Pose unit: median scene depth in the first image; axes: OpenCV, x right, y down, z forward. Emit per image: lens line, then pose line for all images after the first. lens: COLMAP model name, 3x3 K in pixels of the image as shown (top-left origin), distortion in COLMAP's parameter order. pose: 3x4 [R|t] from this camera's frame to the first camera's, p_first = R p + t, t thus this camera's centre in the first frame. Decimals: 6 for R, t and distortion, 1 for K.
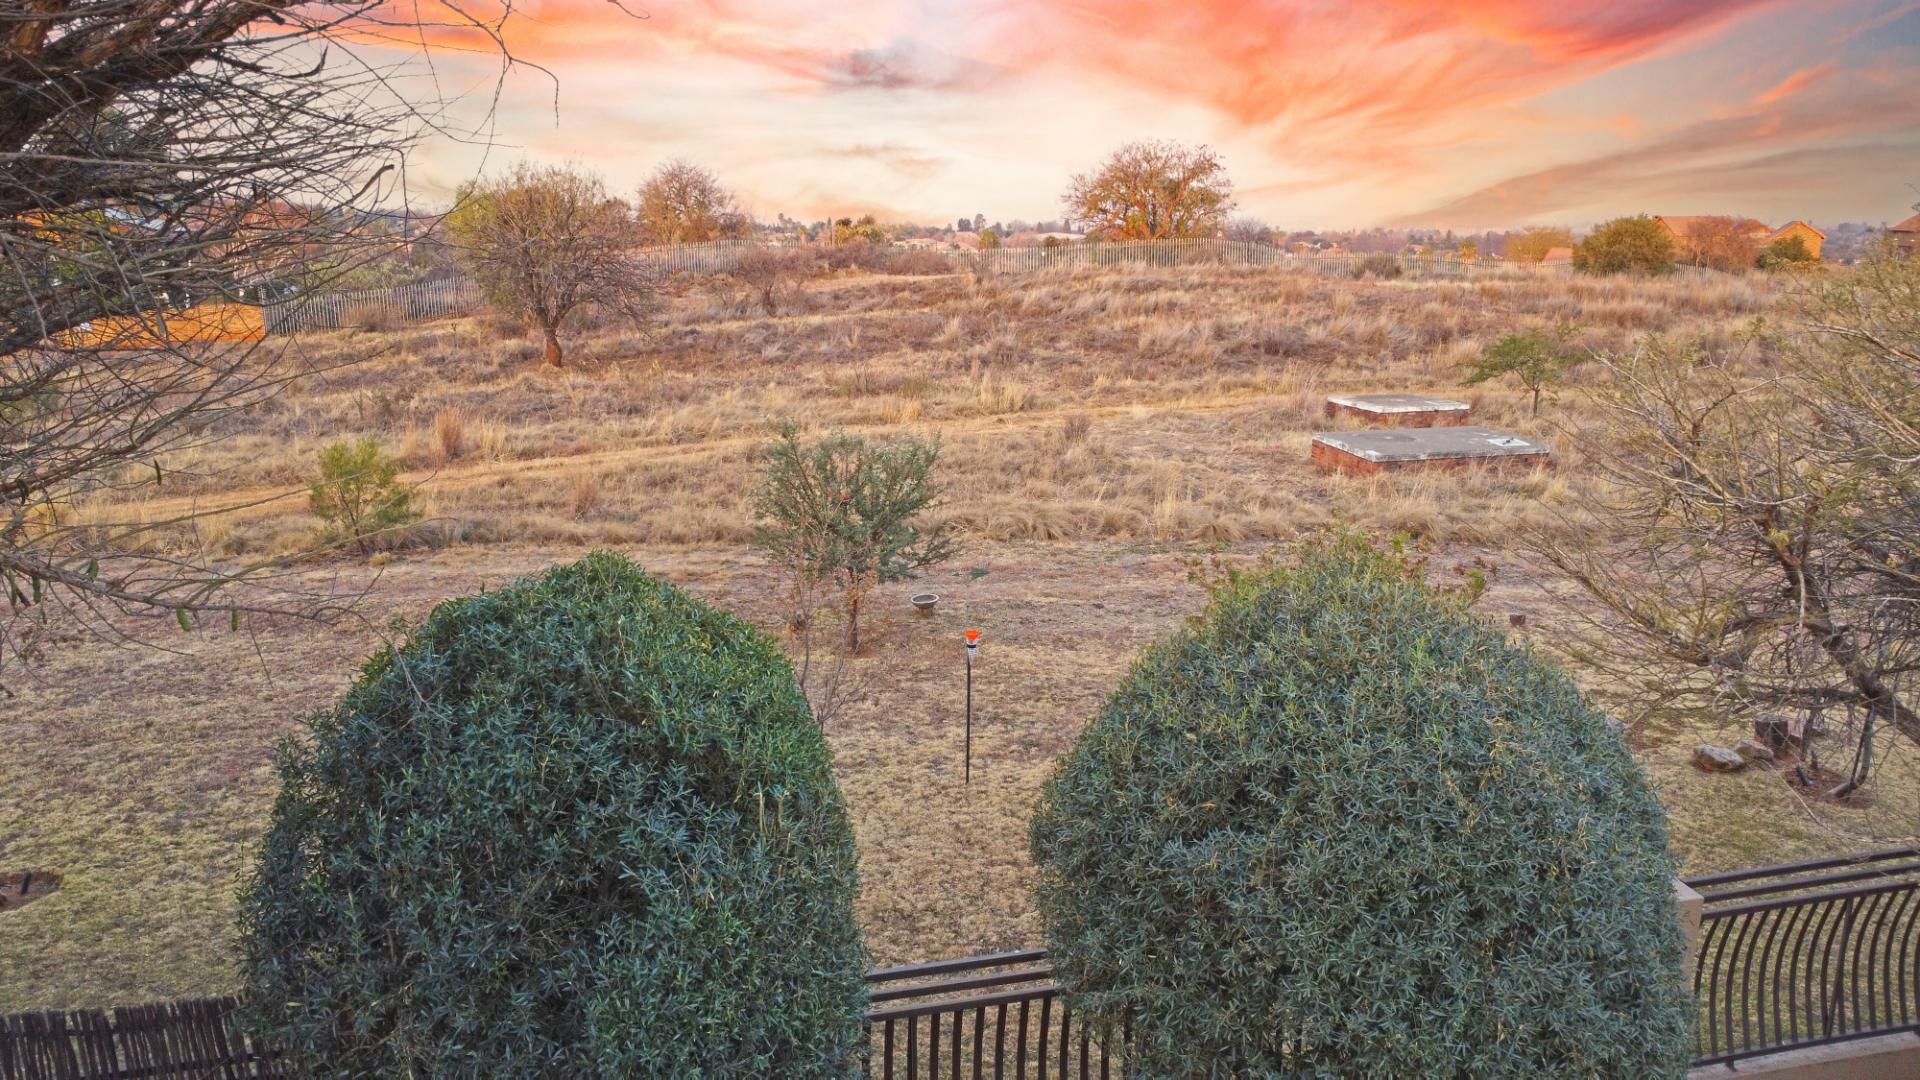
lens RADIAL K [[1398.8, 0, 960.0], [0, 1398.8, 540.0], [0, 0, 1]] dist [-0.005065, -0.002351]
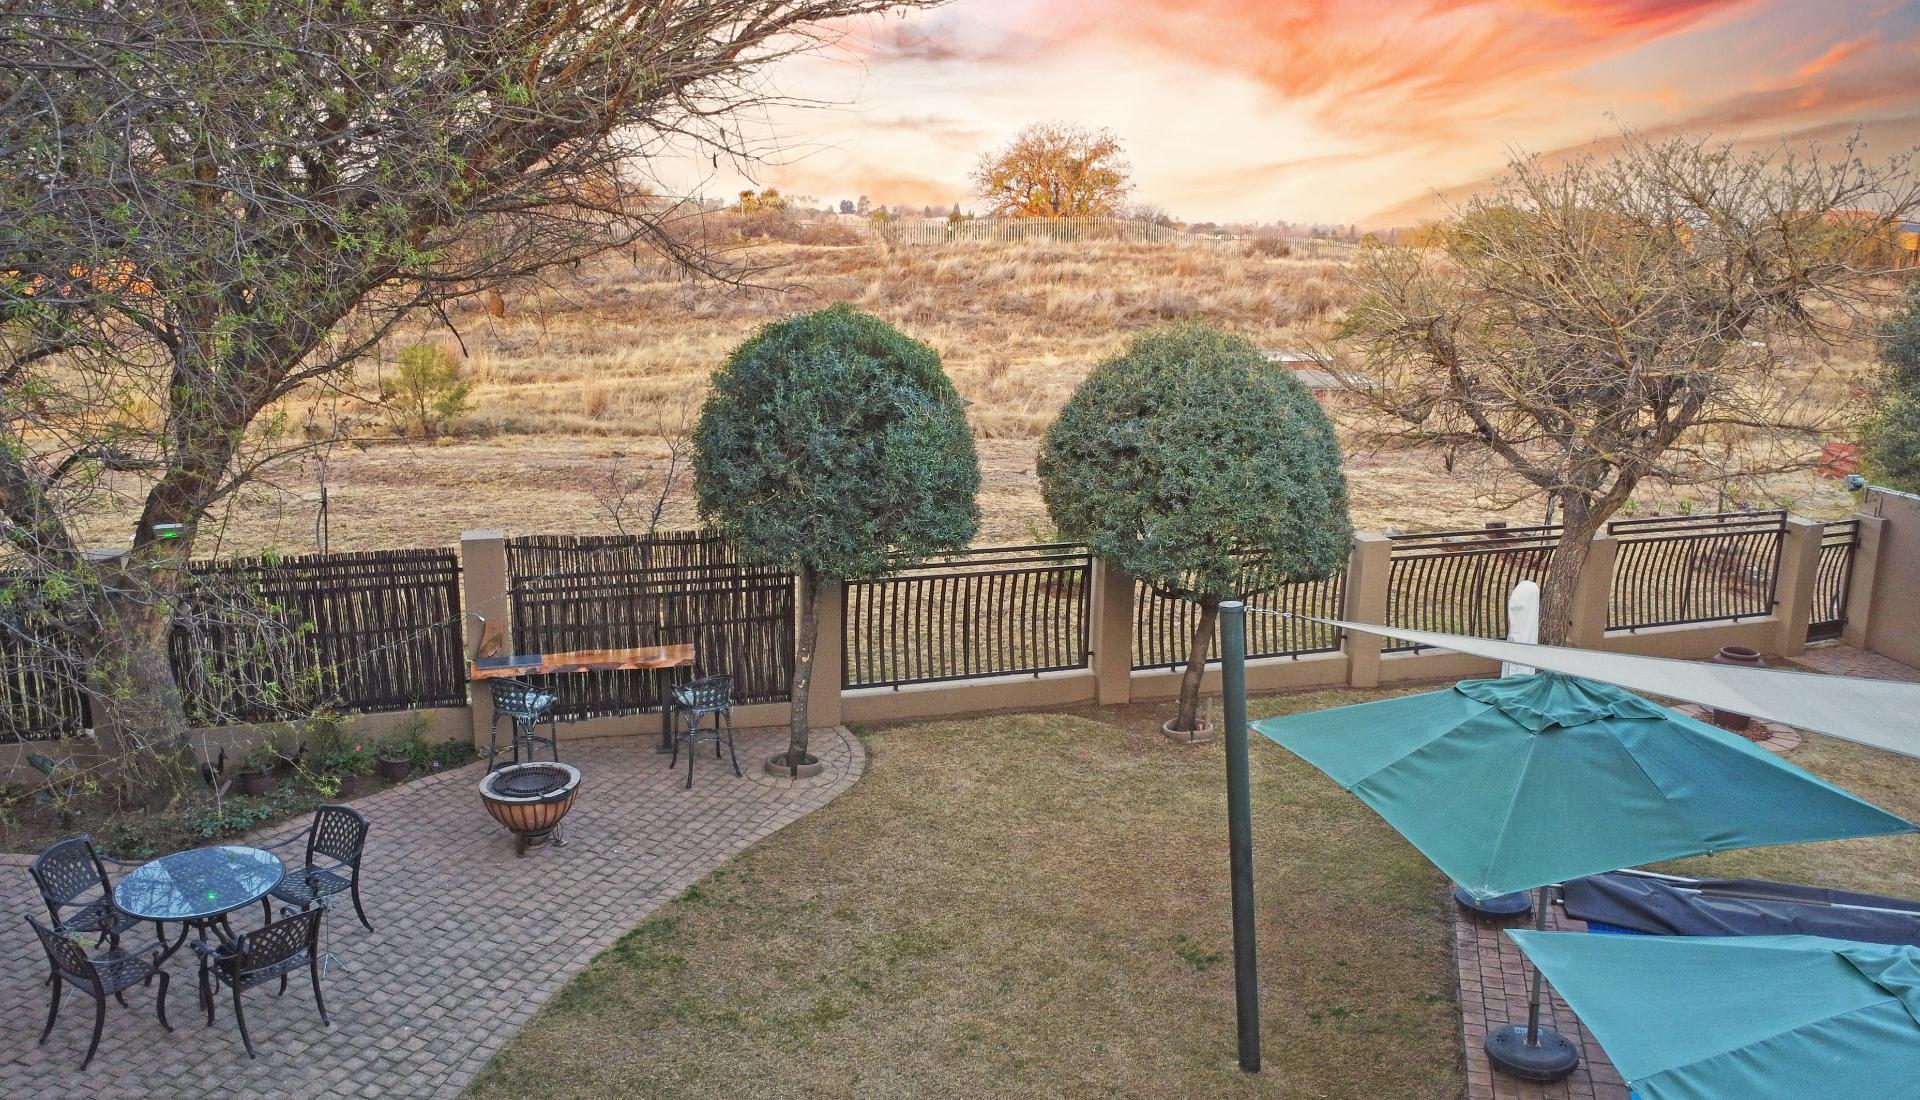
lens RADIAL K [[1498.7, 0, 960.0], [0, 1498.7, 550.0], [0, 0, 1]] dist [-0.005466, -0.000059]
pose [[0.996710, 0.006943, 0.080756, -0.031306], [-0.007126, 0.999973, 0.001979, 0.045395], [-0.080740, -0.002548, 0.996732, -0.152035]]
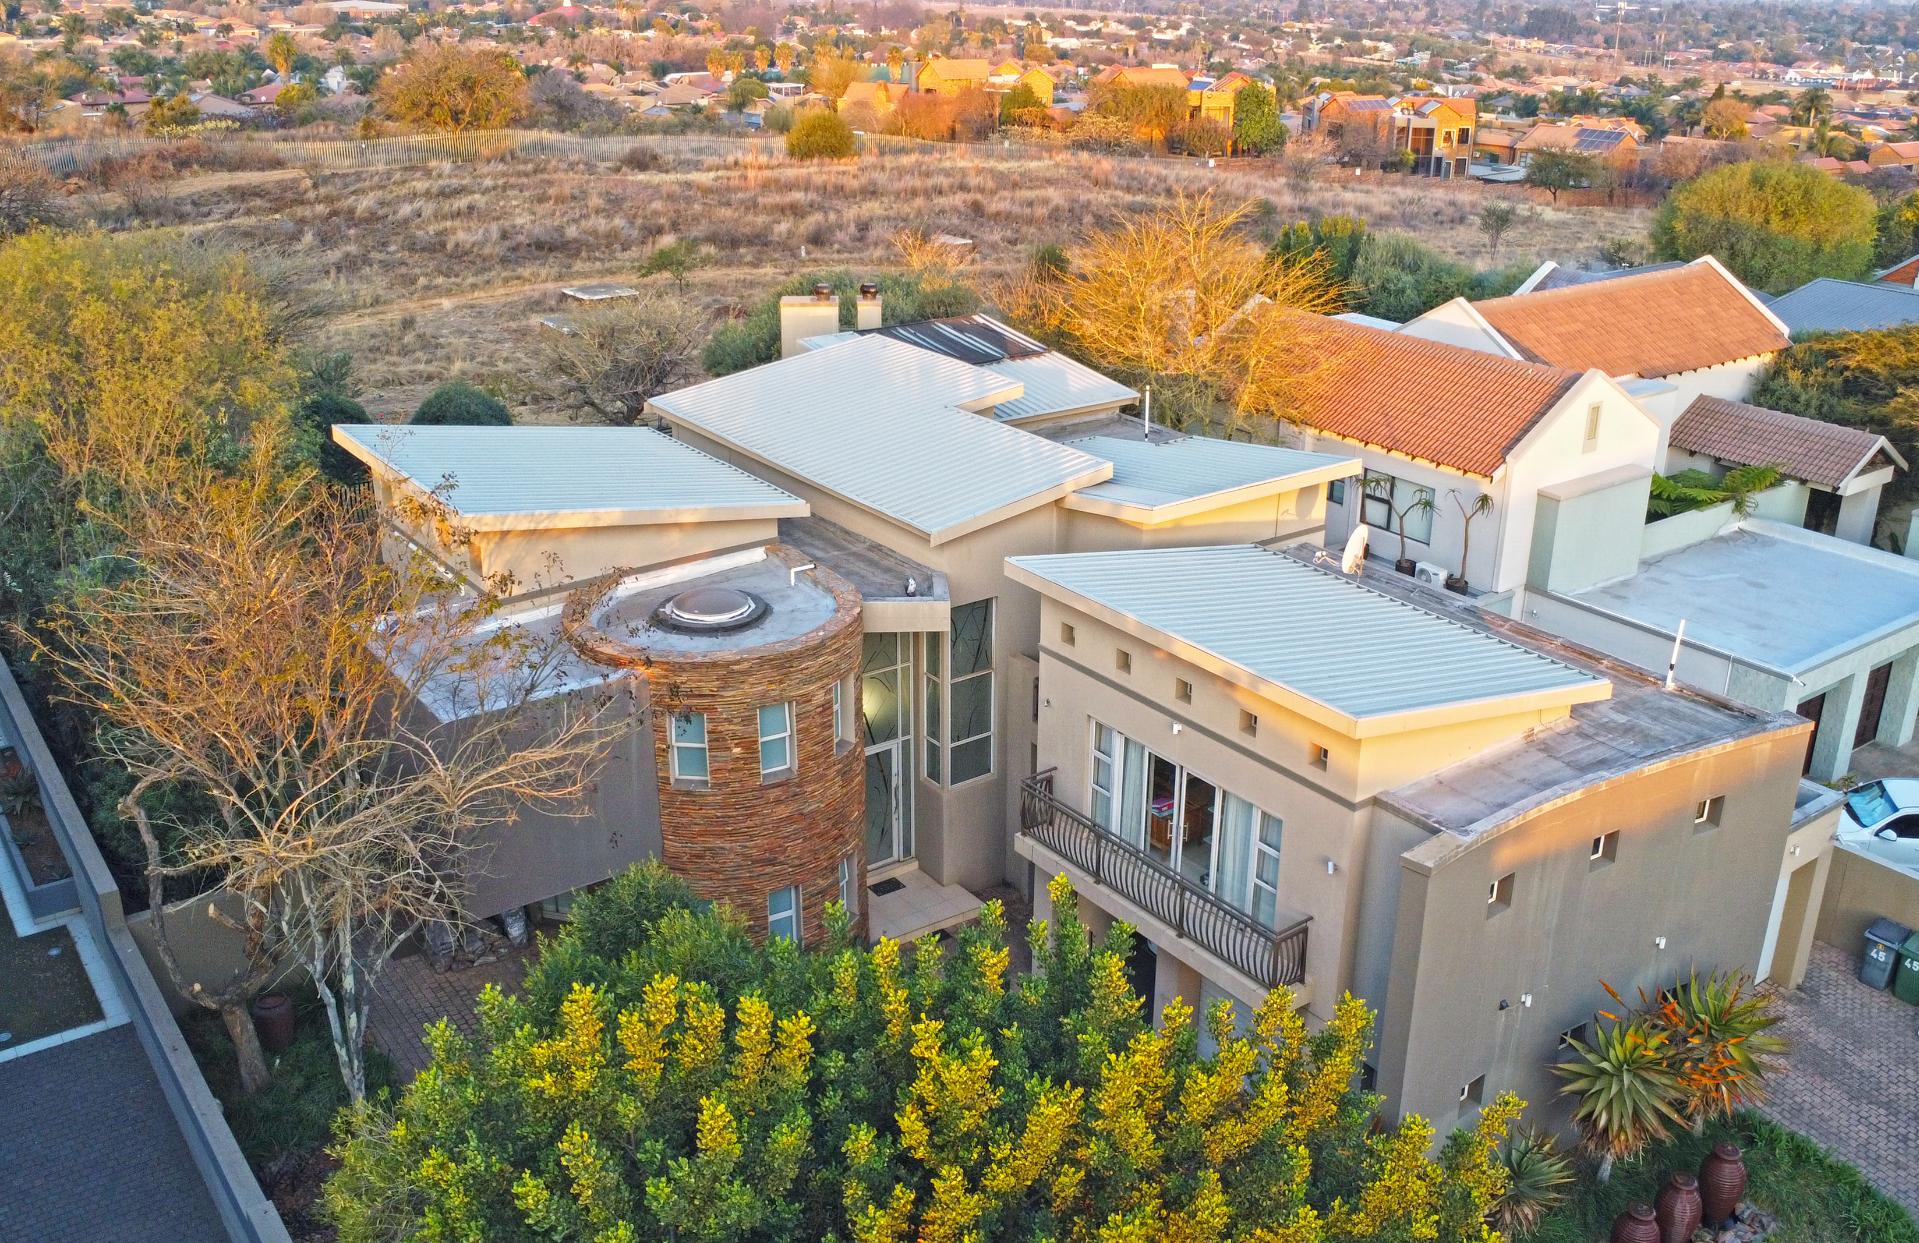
lens RADIAL K [[1696.2, 0, 959.5], [0, 1696.2, 621.5], [0, 0, 1]] dist [-0.032235, 0.001872]
pose [[0.924369, -0.123511, 0.360953, -0.058945], [0.070673, 0.985205, 0.156128, 0.005910], [-0.374896, -0.118810, 0.919422, -0.831723]]
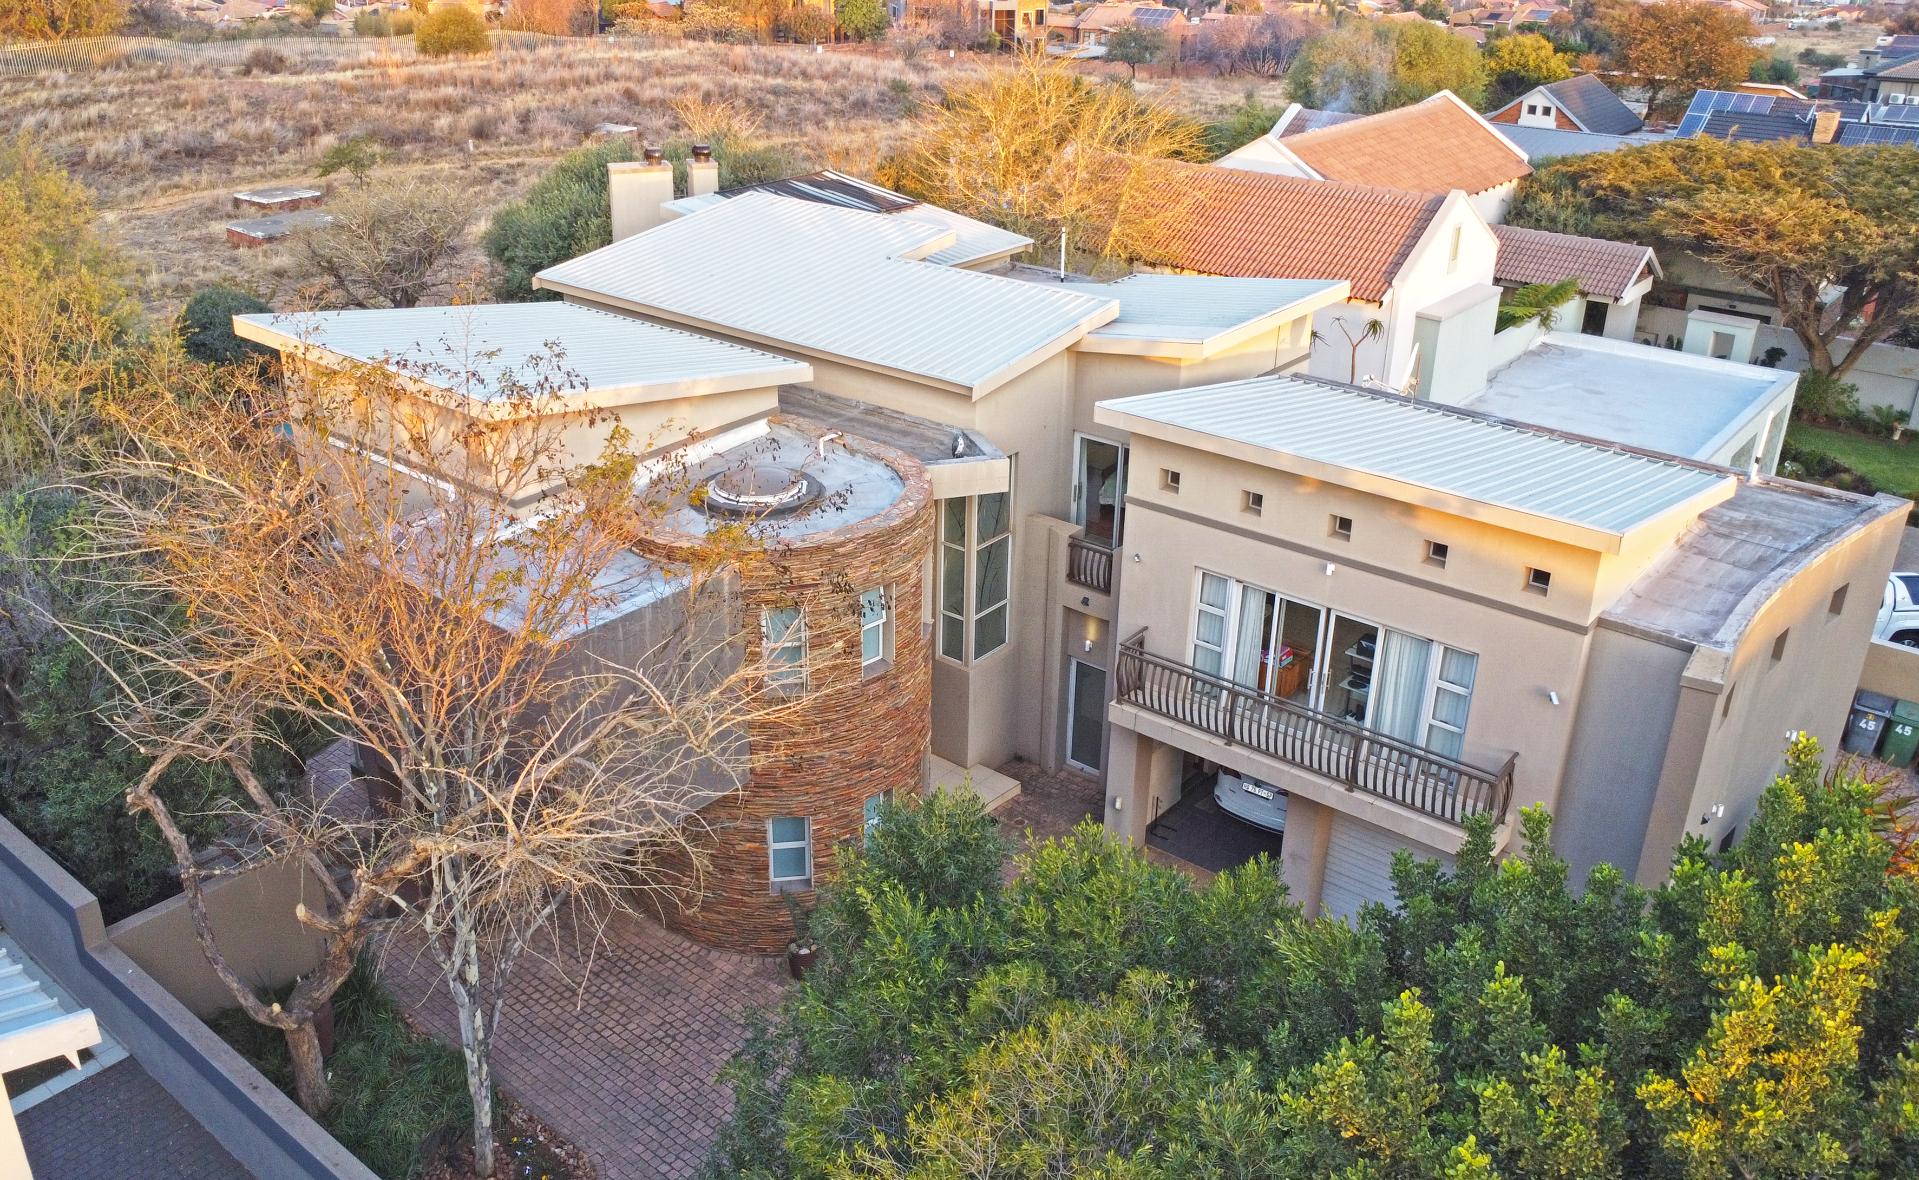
lens RADIAL K [[1586.6, 0, 870.9], [0, 1586.6, 591.6], [0, 0, 1]] dist [-0.036716, 0.013382]
pose [[0.818938, -0.232391, 0.524723, -0.142013], [0.126305, 0.964908, 0.230217, 0.009716], [-0.559810, -0.122258, 0.819552, -0.702466]]
